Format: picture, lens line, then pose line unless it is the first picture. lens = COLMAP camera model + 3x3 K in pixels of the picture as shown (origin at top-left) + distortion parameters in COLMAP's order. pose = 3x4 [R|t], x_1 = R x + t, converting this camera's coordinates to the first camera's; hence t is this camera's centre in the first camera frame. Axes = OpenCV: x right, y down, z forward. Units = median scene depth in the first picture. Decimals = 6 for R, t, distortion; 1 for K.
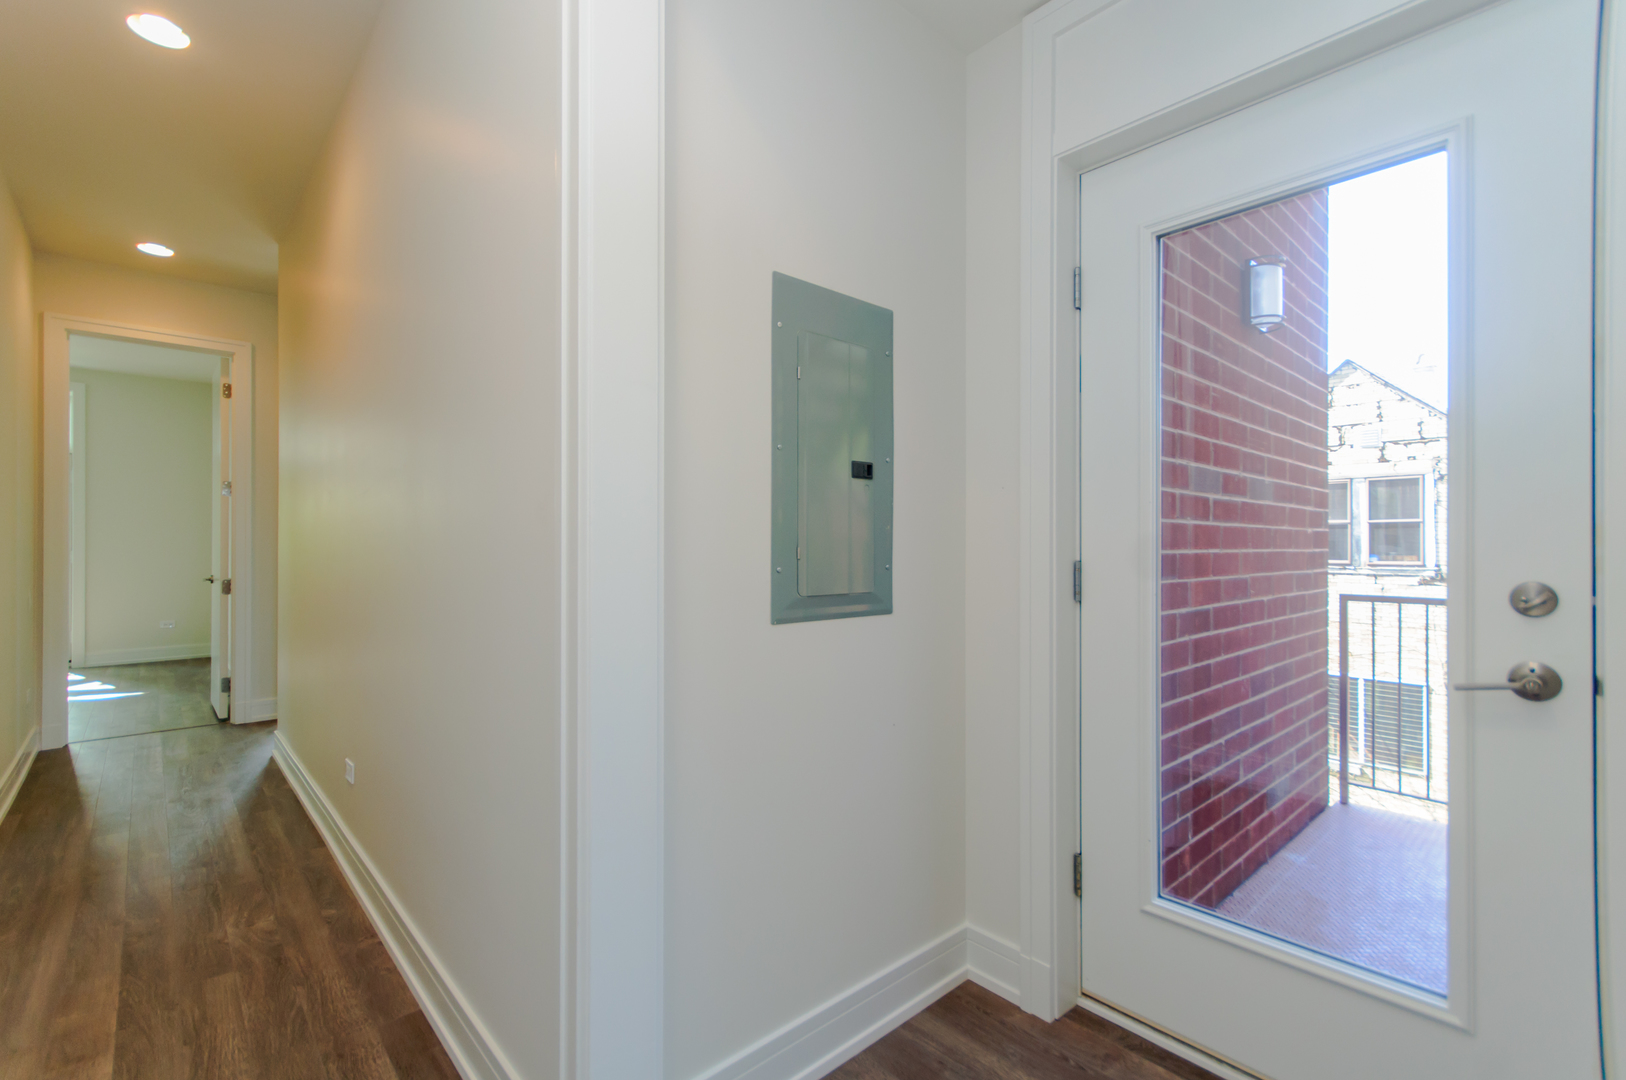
lens RADIAL K [[720.8, 0, 810.0], [0, 720.8, 540.7], [0, 0, 1]] dist [0.008786, -0.000024]
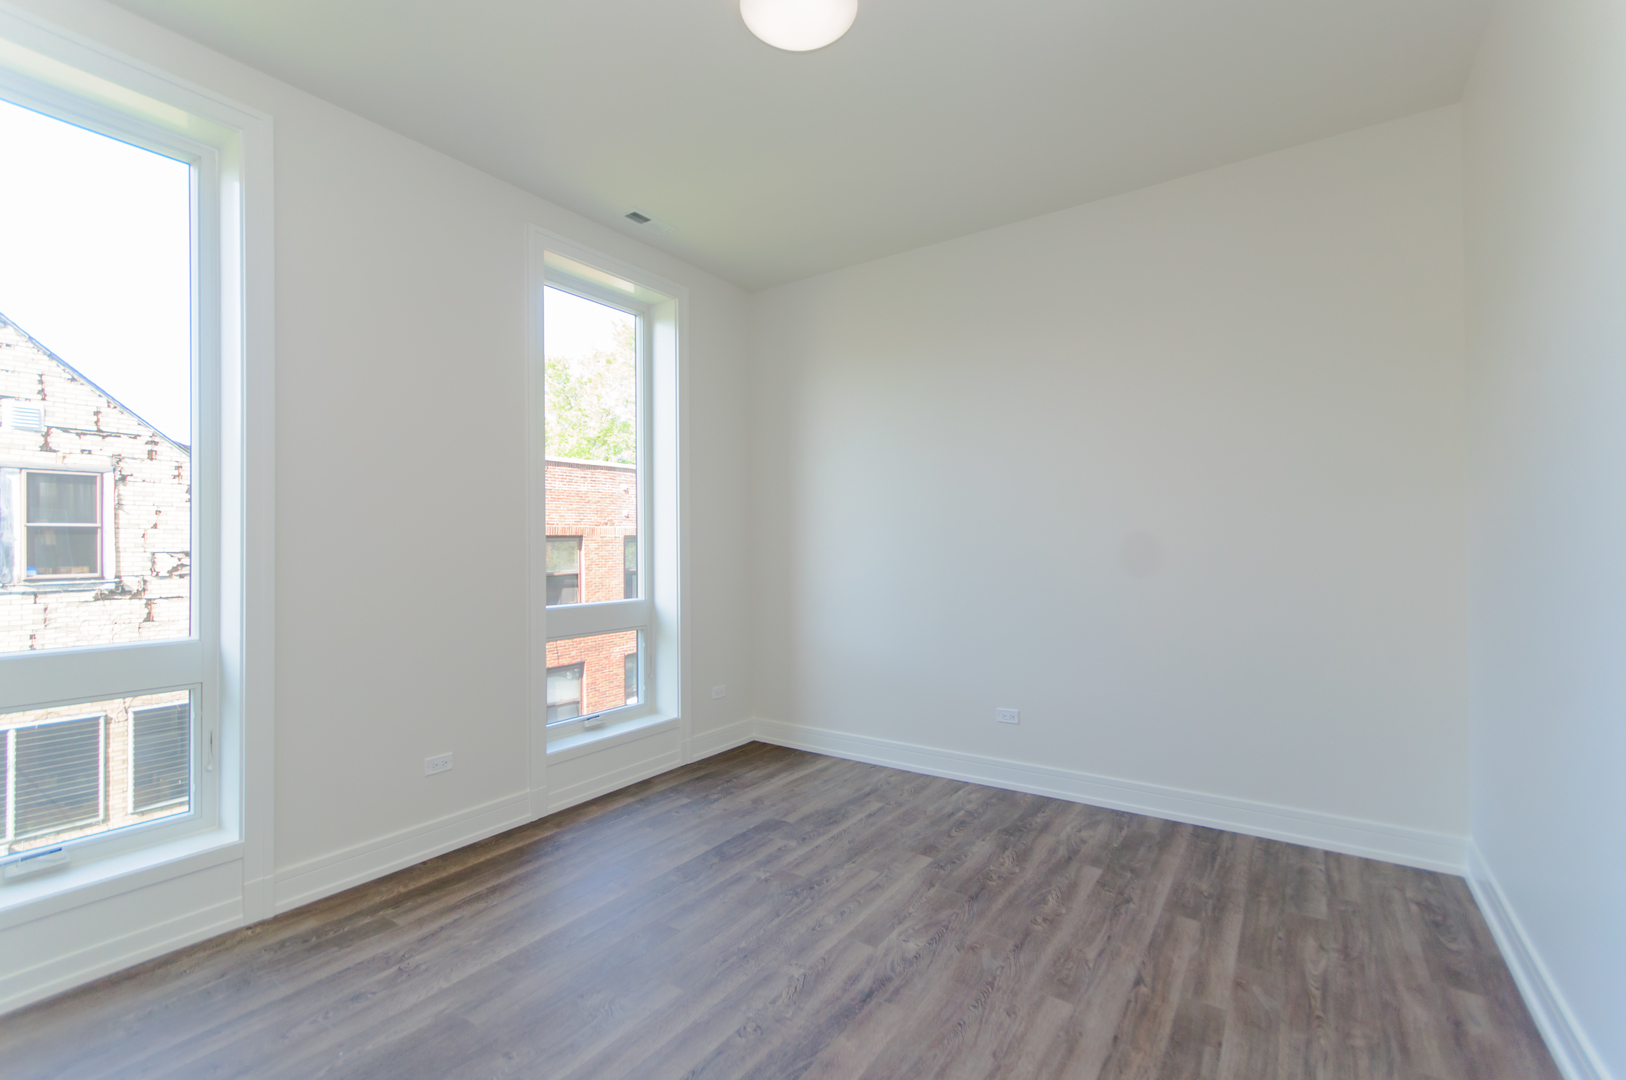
lens RADIAL K [[720.8, 0, 810.0], [0, 720.8, 540.7], [0, 0, 1]] dist [0.008786, -0.000024]
pose [[-0.229149, 0.008390, 0.973355, -0.192155], [0.003061, 0.999964, -0.007899, -0.000439], [-0.973386, 0.001169, -0.229167, 0.369884]]
